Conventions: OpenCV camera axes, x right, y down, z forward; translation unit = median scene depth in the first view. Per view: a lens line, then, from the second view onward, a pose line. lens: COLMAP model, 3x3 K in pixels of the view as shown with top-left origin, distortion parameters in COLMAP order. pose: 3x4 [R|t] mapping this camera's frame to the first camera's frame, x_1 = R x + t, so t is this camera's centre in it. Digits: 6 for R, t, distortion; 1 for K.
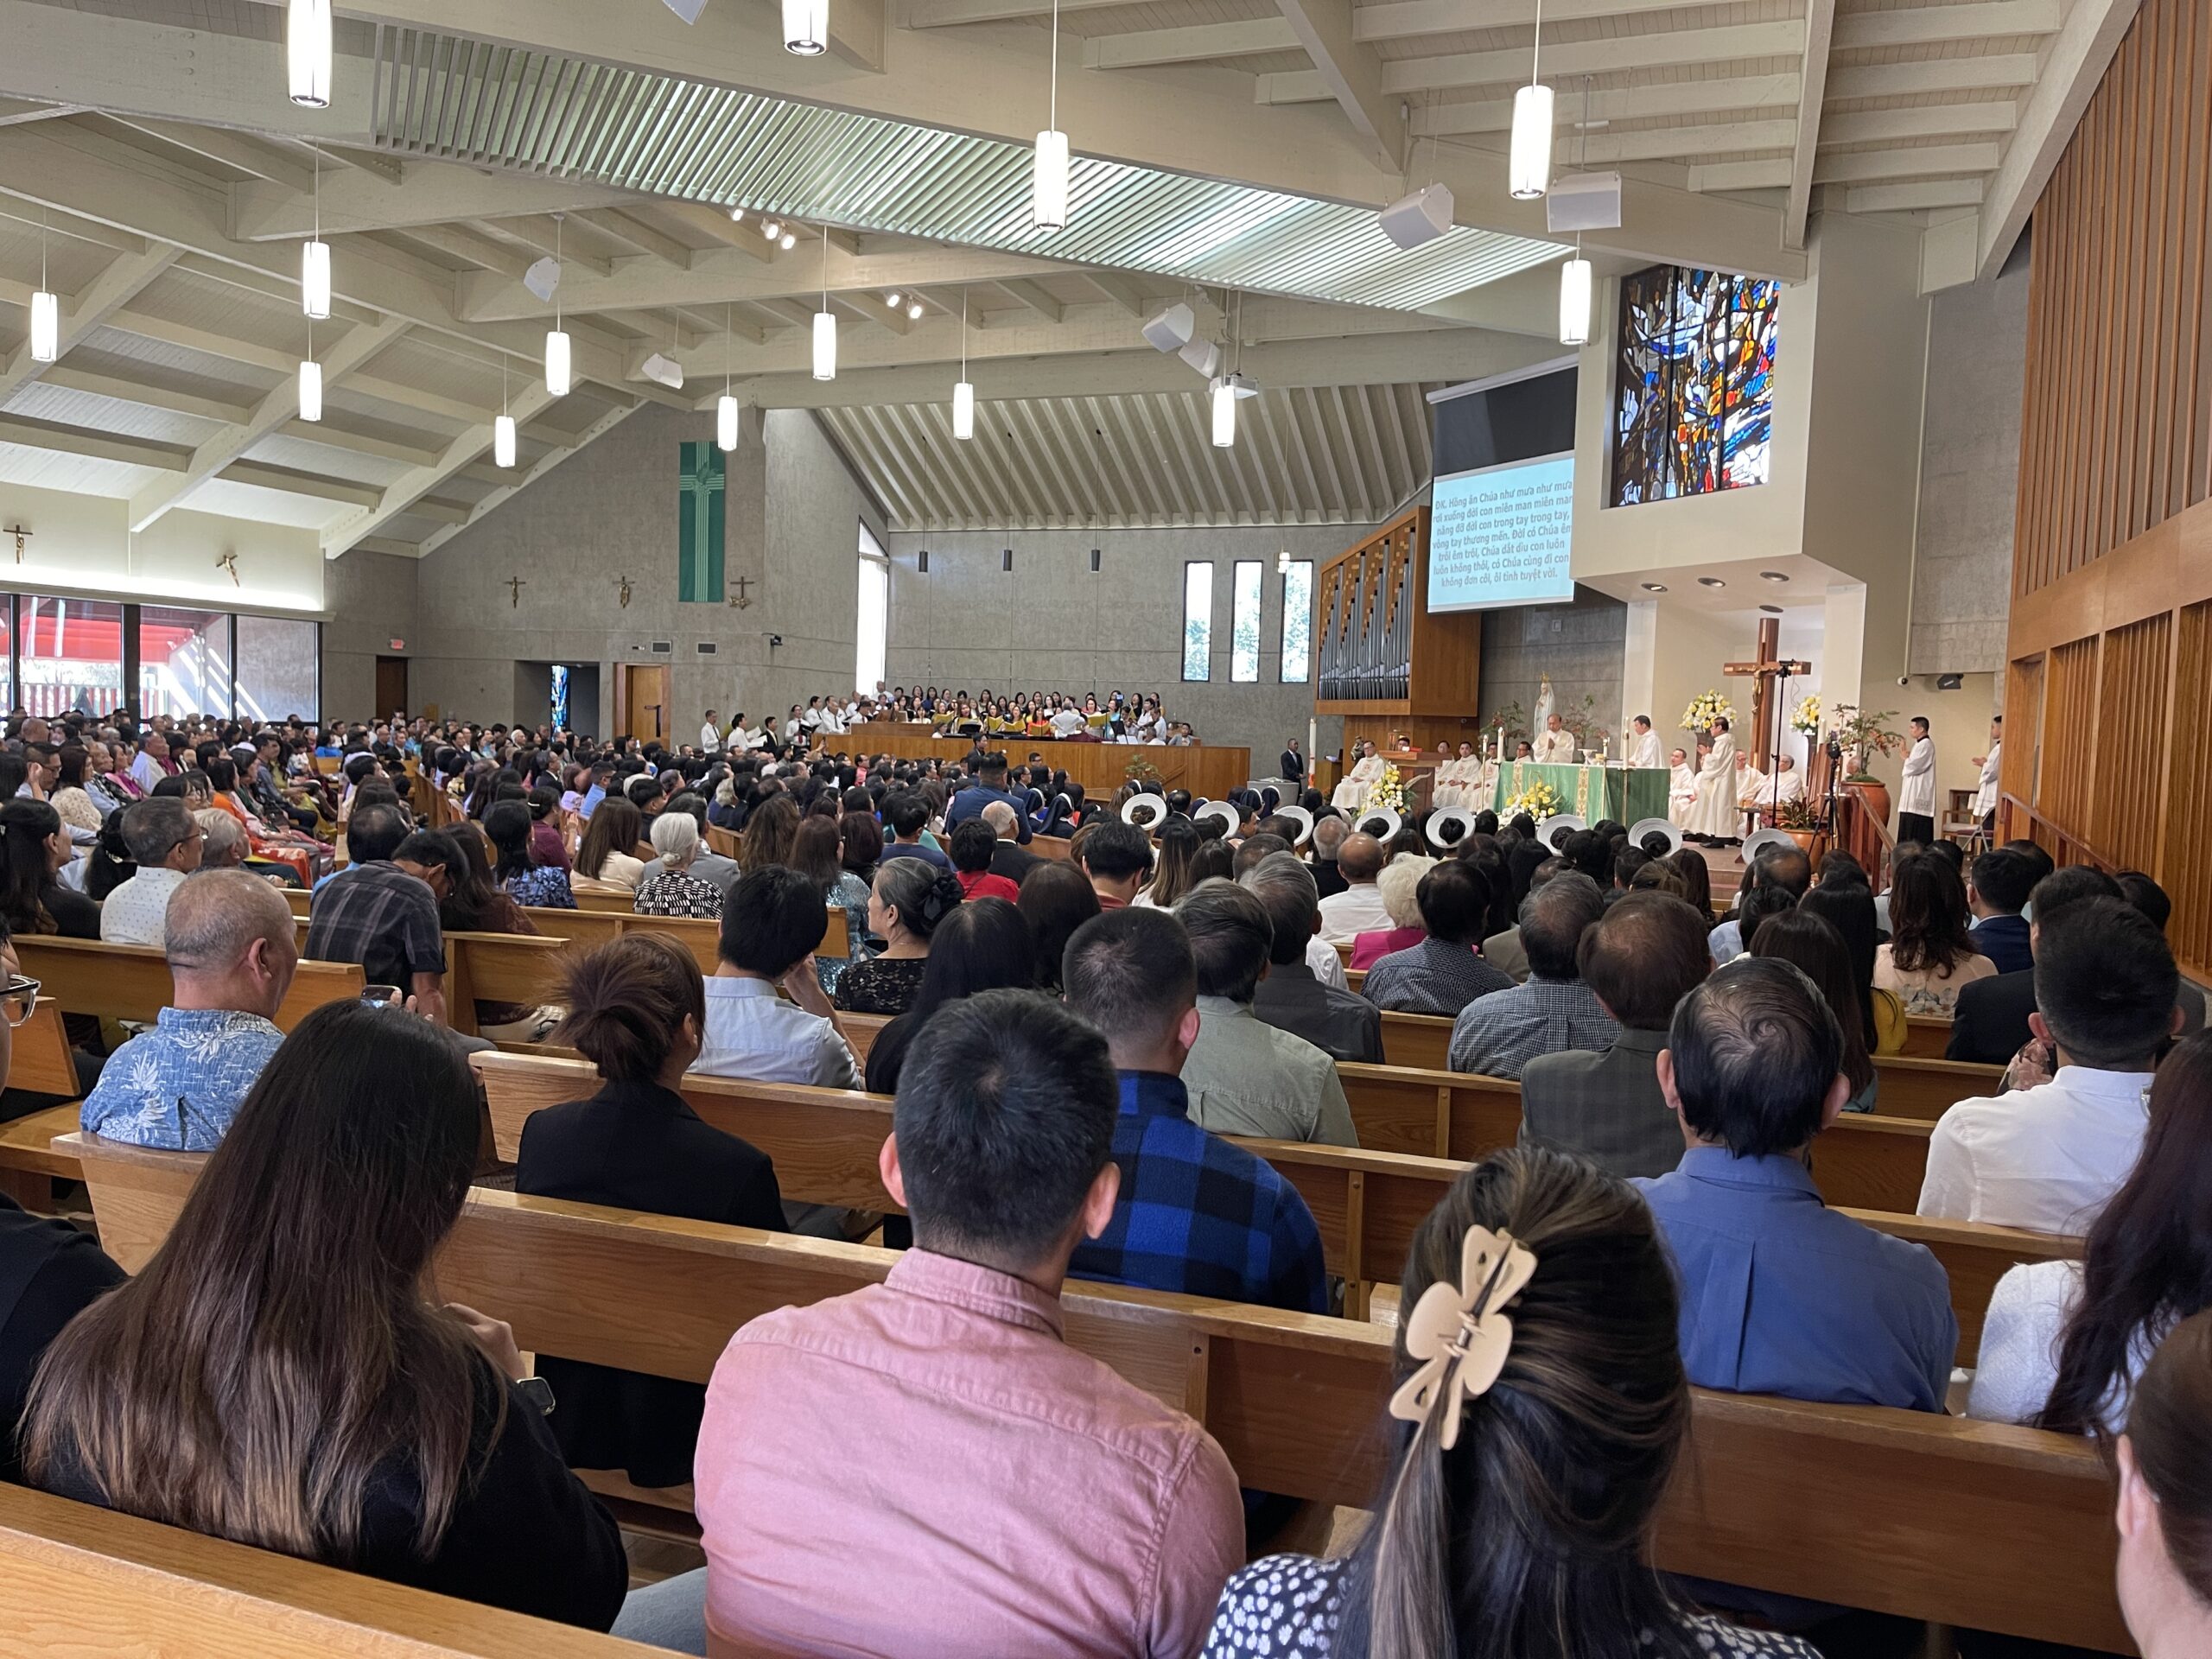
lens RADIAL K [[1662.7, 0, 1108.4], [0, 1662.7, 827.8], [0, 0, 1]] dist [0.073487, -0.095494]
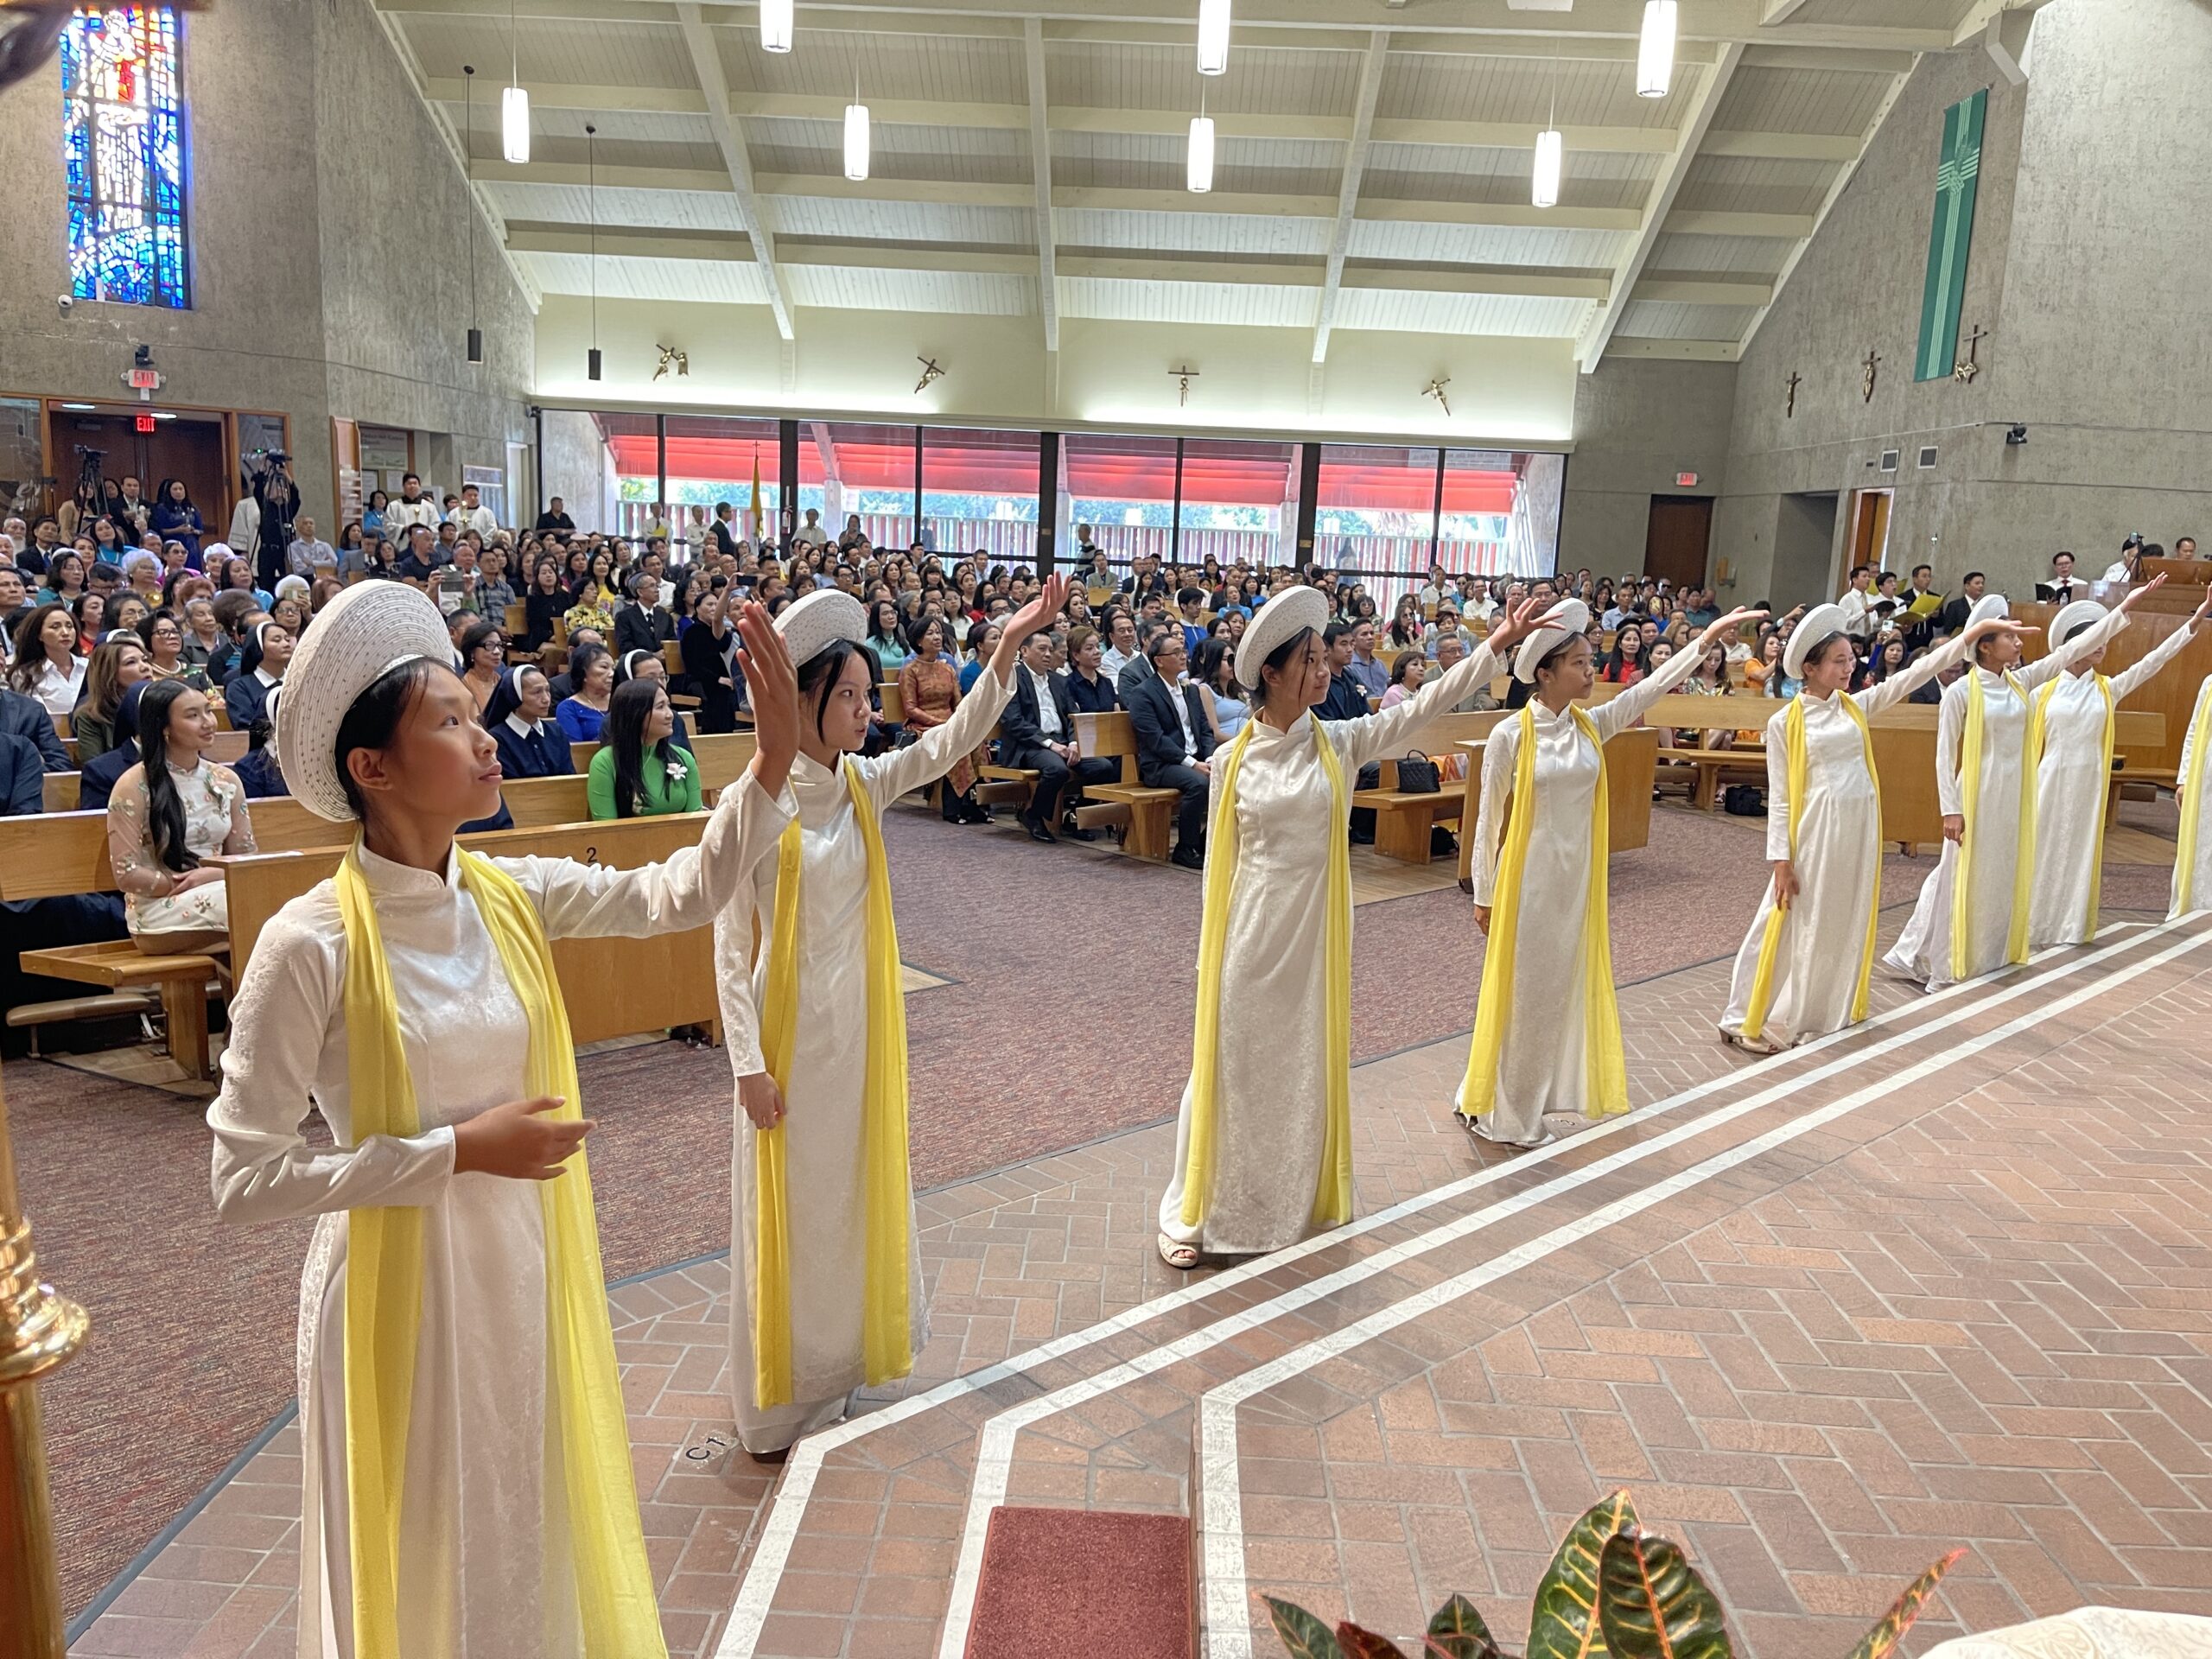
lens RADIAL K [[1662.7, 0, 1105.3], [0, 1662.7, 829.0], [0, 0, 1]] dist [0.073487, -0.095494]
pose [[0.358385, 0.145993, -0.922088, 0.245051], [-0.087665, 0.988595, 0.122451, -0.023649], [0.929449, 0.036950, 0.367097, 0.532573]]
